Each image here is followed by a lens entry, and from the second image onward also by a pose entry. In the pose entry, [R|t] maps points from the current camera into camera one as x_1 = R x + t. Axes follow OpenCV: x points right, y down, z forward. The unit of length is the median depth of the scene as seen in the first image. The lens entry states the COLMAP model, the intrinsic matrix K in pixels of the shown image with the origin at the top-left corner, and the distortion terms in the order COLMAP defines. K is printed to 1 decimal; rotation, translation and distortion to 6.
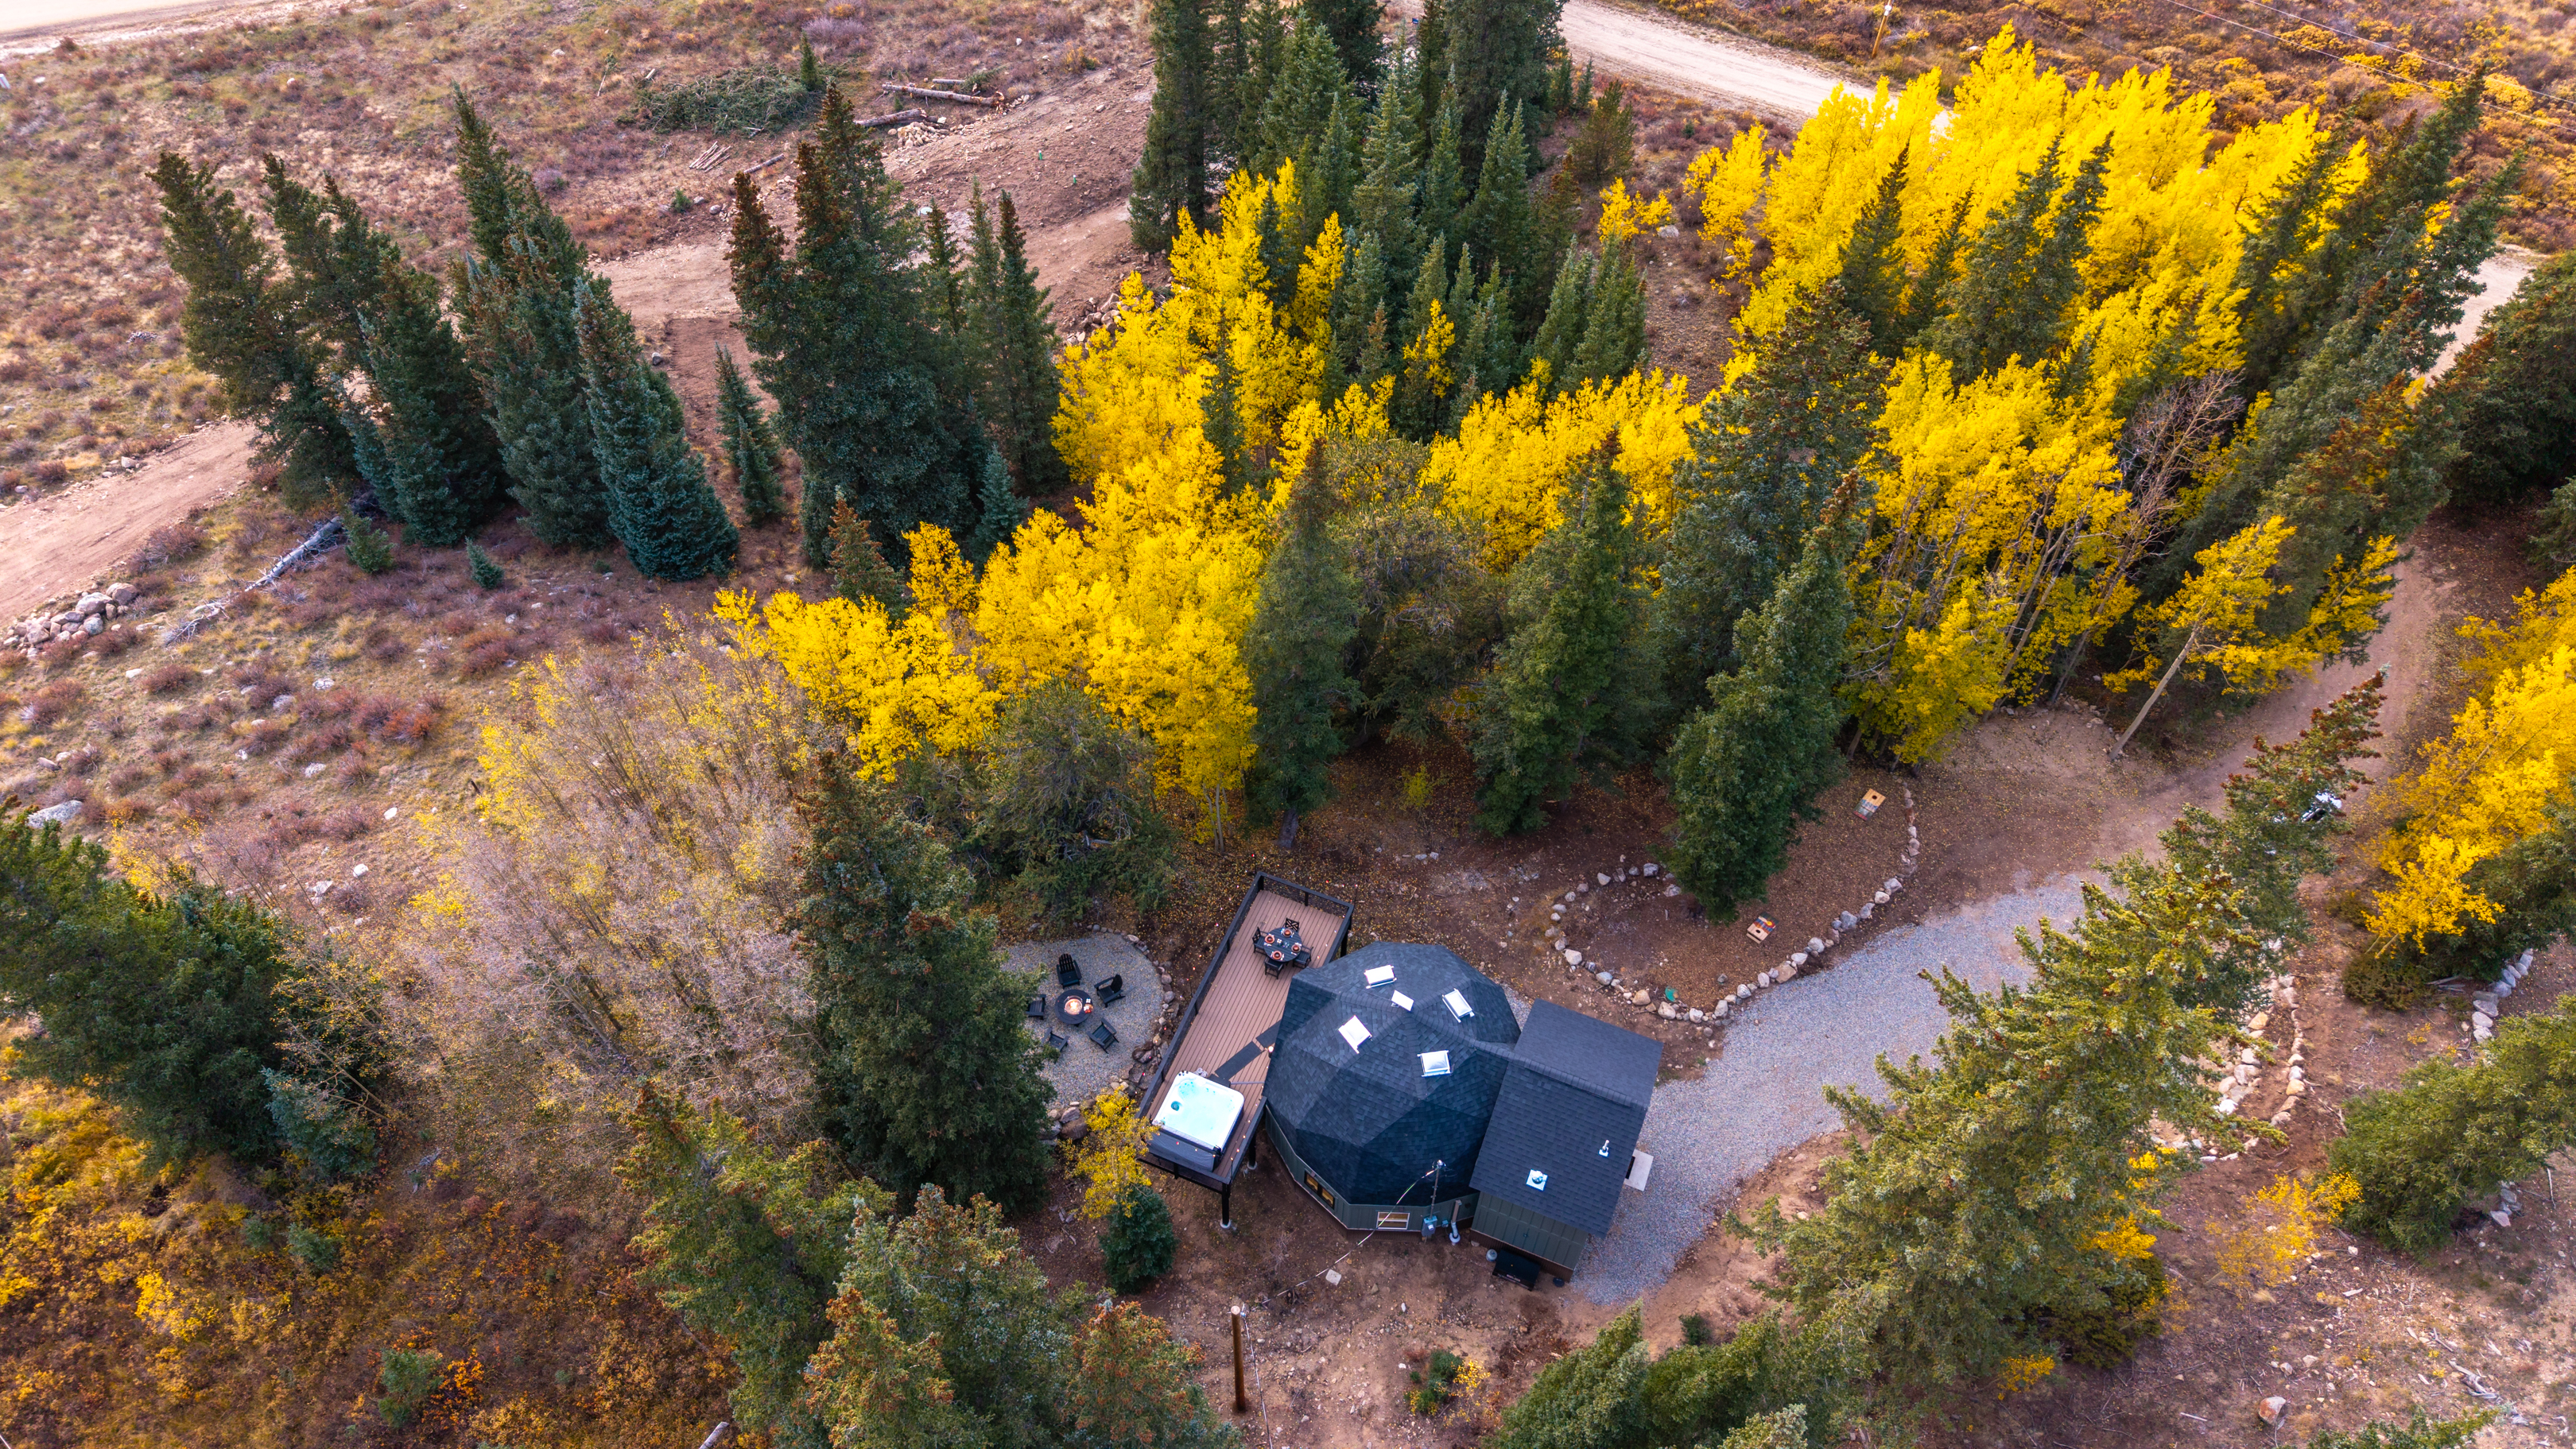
lens RADIAL K [[1793.3, 0, 1288.5], [0, 1793.3, 720.9], [0, 0, 1]] dist [0.005182, -0.014449]
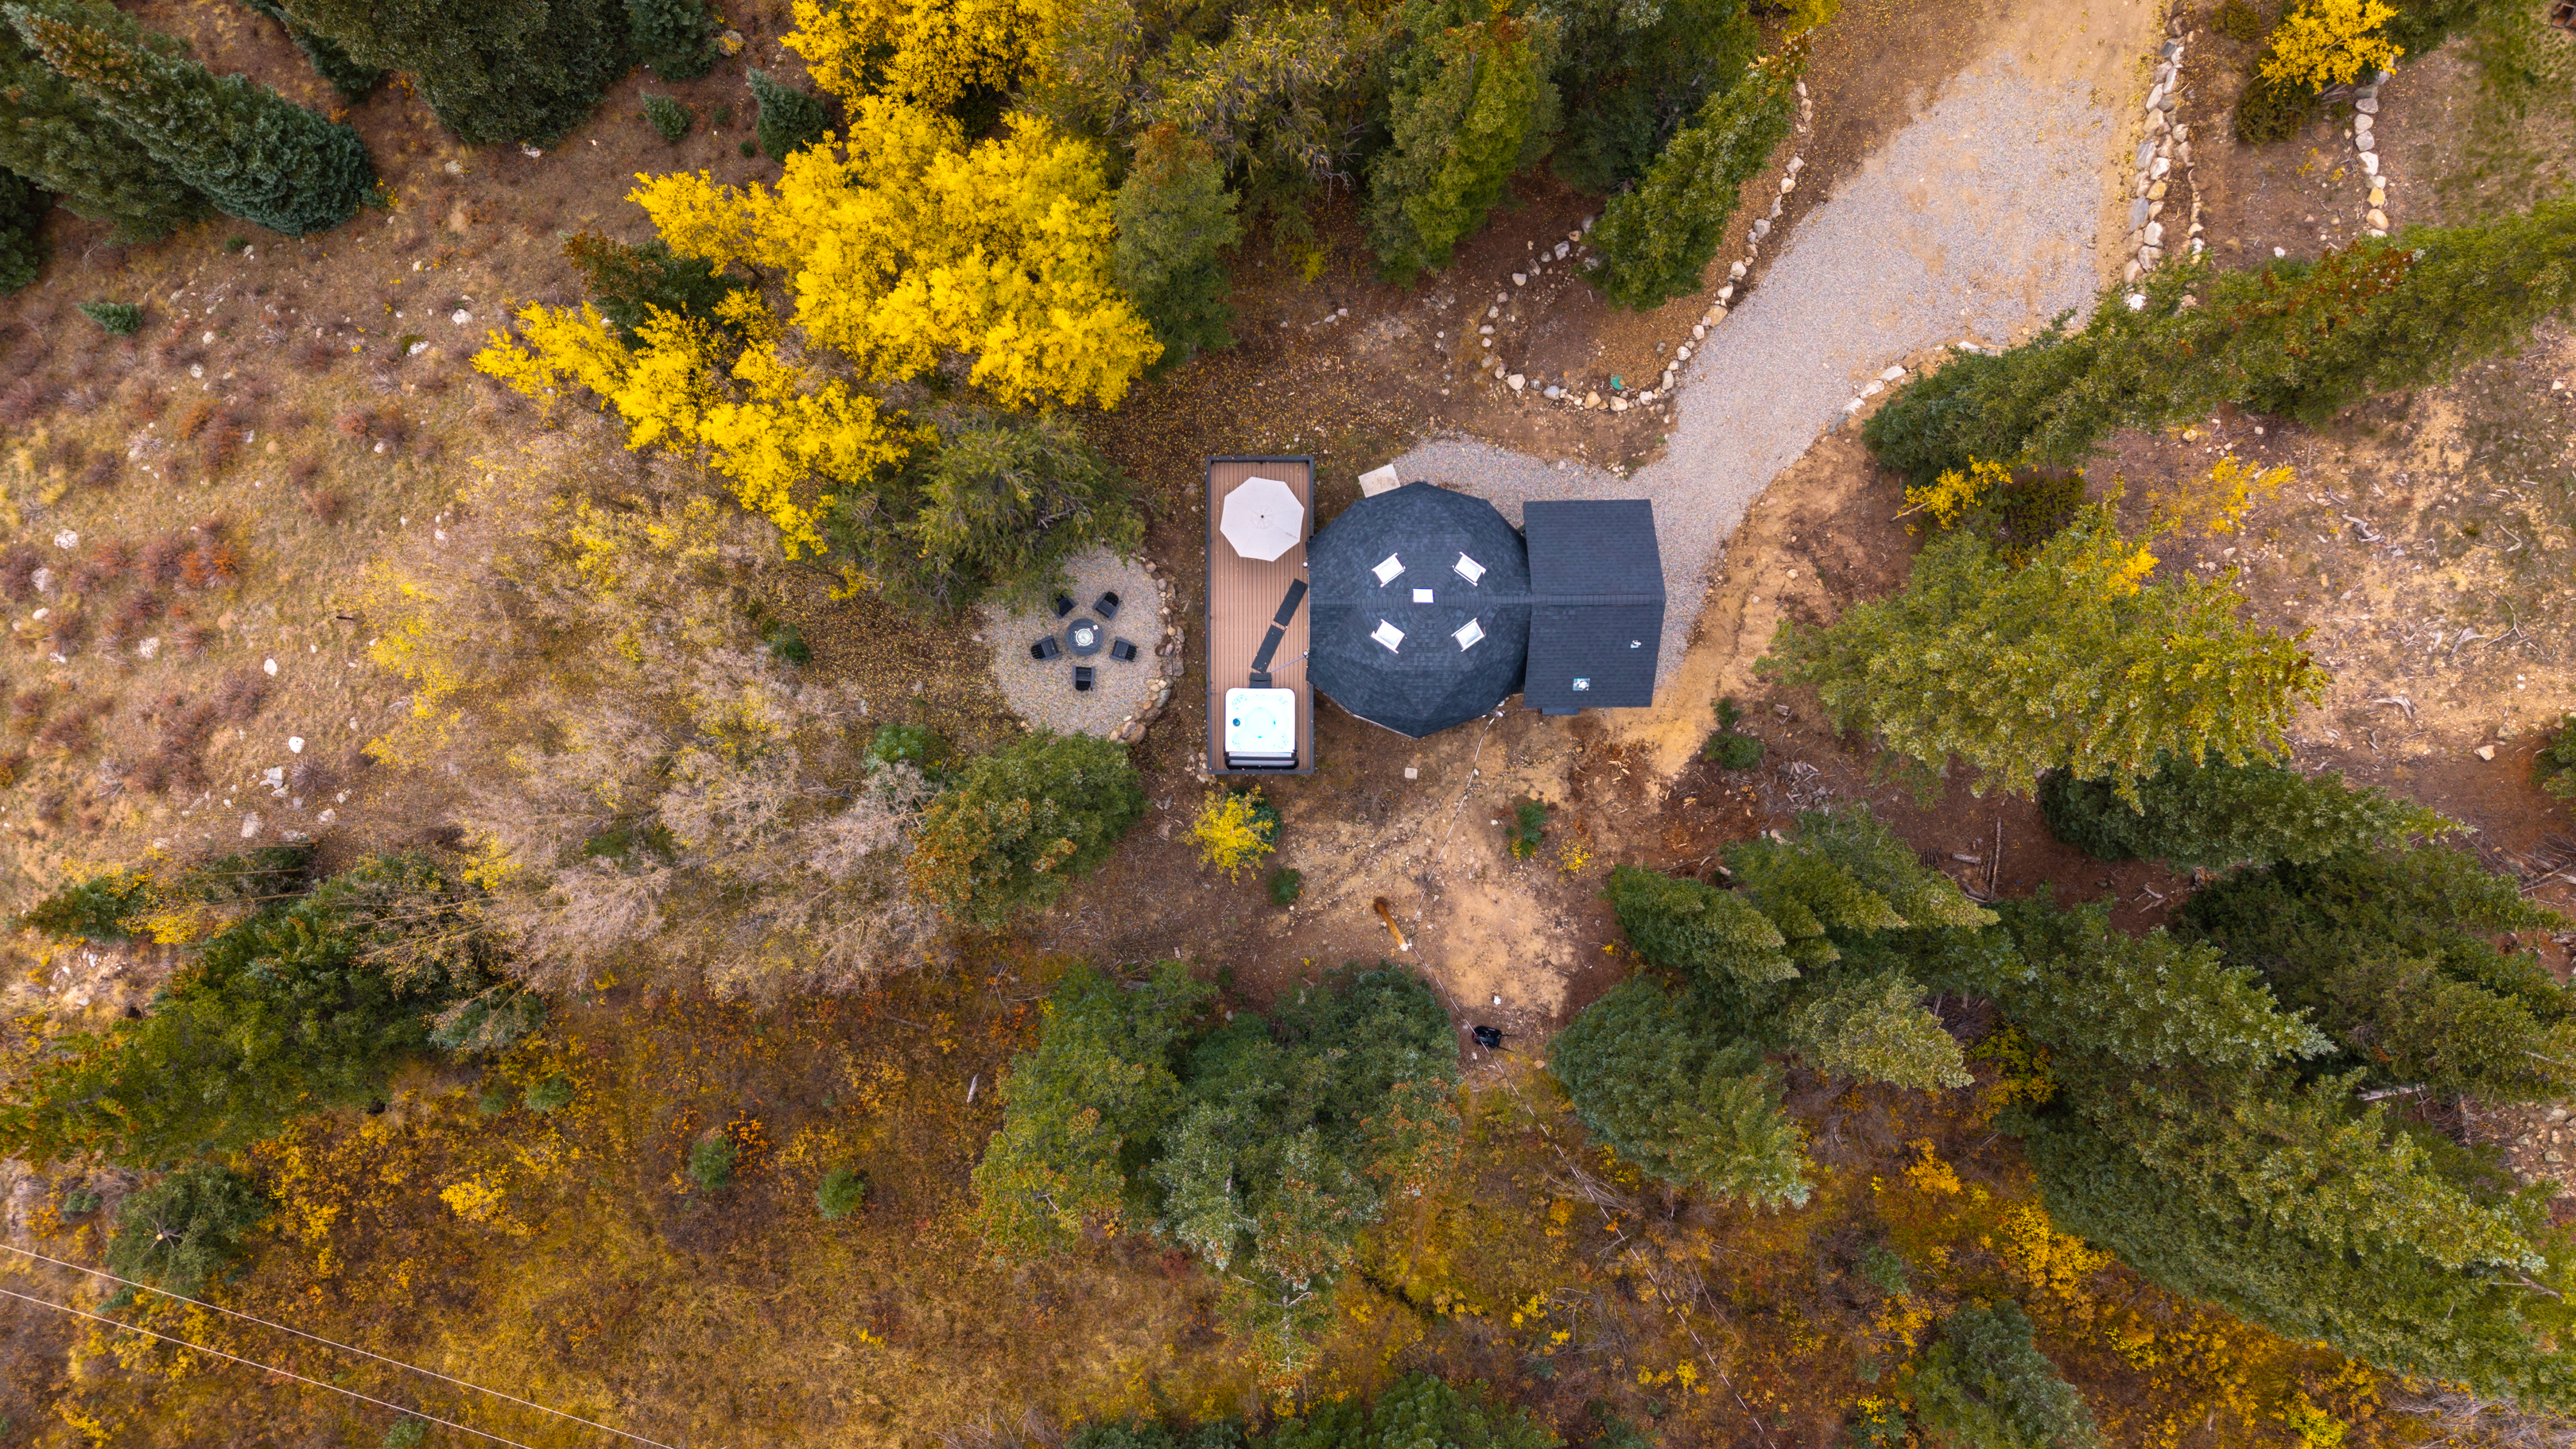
lens RADIAL K [[1793.3, 0, 1277.8], [0, 1793.3, 728.1], [0, 0, 1]] dist [0.005182, -0.014449]
pose [[0.922368, -0.386313, 0.000453, -0.039083], [0.294950, 0.704985, 0.644982, -0.429198], [-0.249484, -0.594777, 0.764198, 0.167346]]
